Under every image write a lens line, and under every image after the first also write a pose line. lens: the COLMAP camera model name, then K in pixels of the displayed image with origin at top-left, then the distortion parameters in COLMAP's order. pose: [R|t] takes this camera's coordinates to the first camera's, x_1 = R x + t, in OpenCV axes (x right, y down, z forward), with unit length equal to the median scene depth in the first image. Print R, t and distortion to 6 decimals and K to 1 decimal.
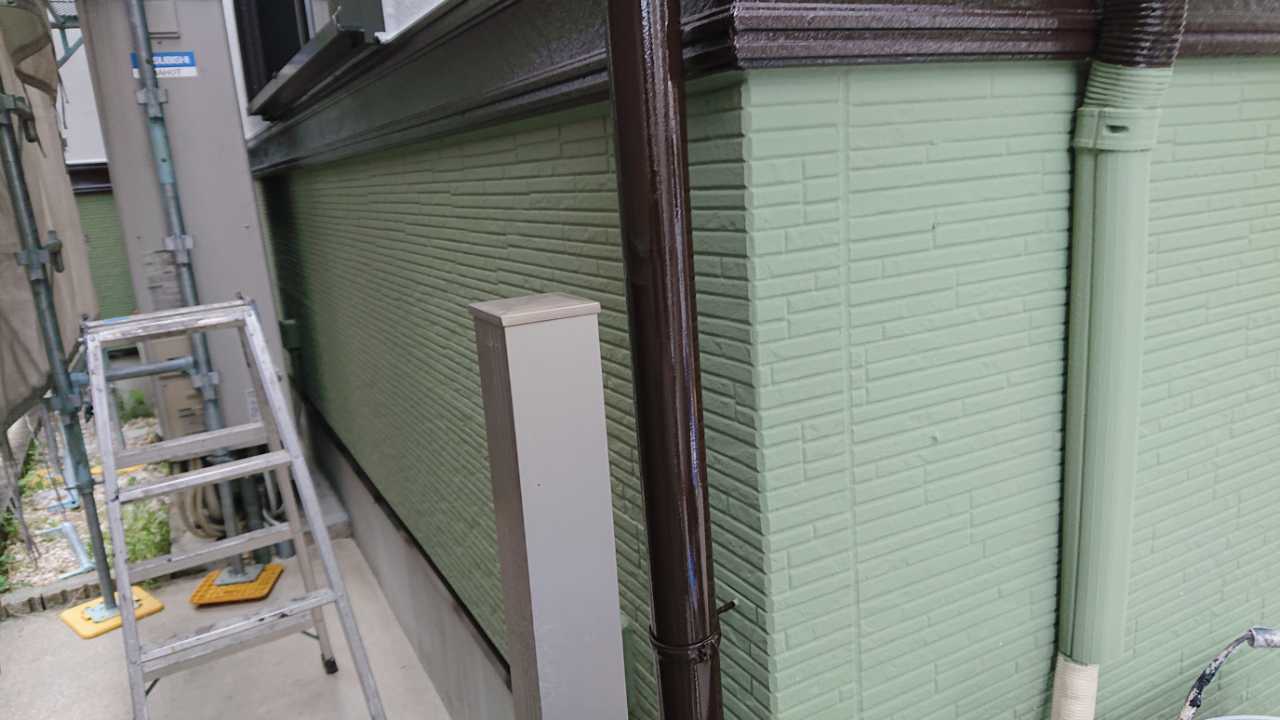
lens RADIAL K [[866.0, 0, 631.7], [0, 866.0, 357.7], [0, 0, 1]] dist [0.165149, -0.262868]
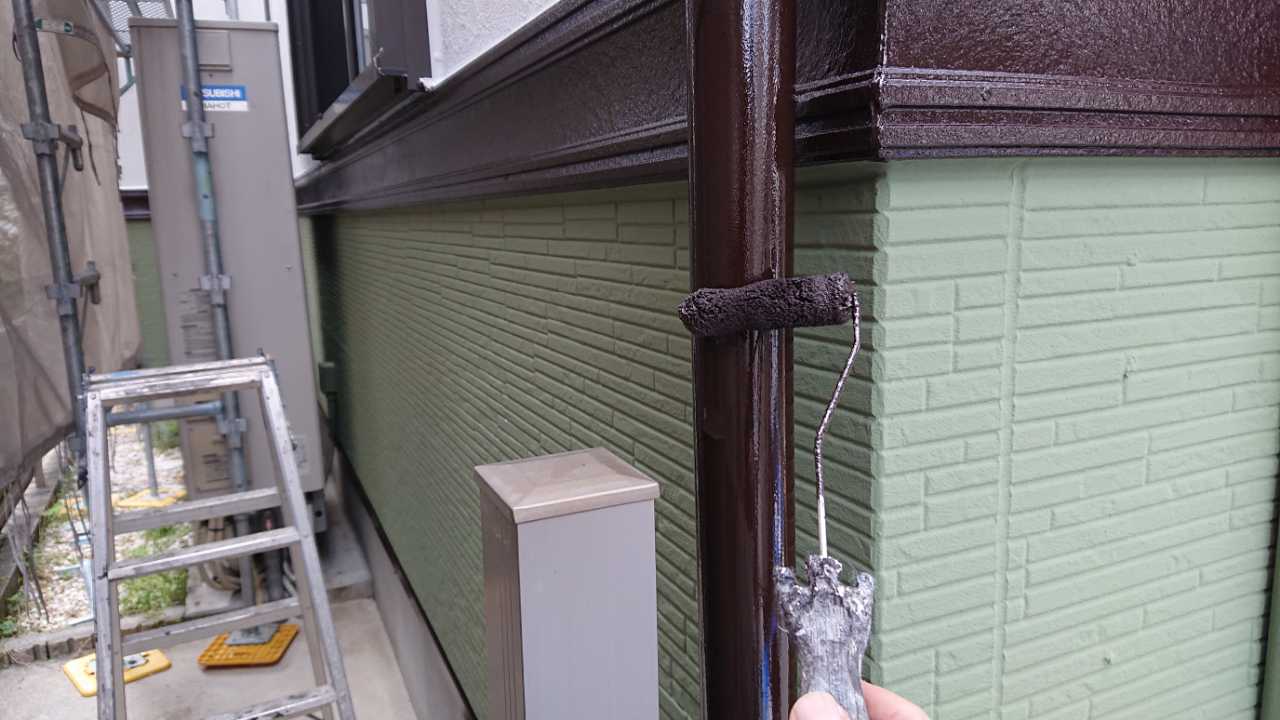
lens RADIAL K [[866.0, 0, 631.7], [0, 866.0, 357.7], [0, 0, 1]] dist [0.165149, -0.262868]
pose [[0.997098, 0.053671, -0.053984, -0.010050], [-0.056076, 0.997454, -0.044064, -0.048177], [0.051482, 0.046963, 0.997569, 0.111845]]
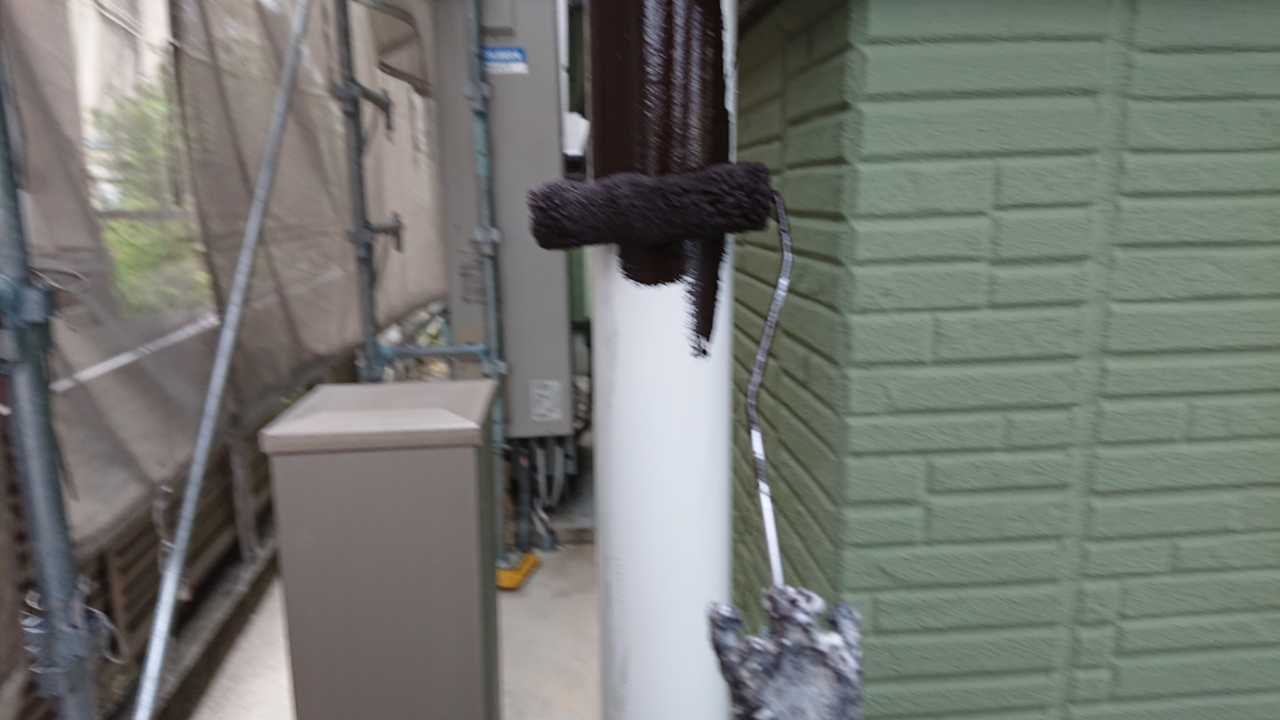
lens RADIAL K [[868.8, 0, 616.1], [0, 868.8, 365.6], [0, 0, 1]] dist [0.074370, -0.132591]
pose [[0.906136, 0.133178, -0.401474, 0.085391], [-0.131305, 0.990815, 0.032319, -0.045647], [0.402090, 0.023431, 0.915300, 0.206559]]
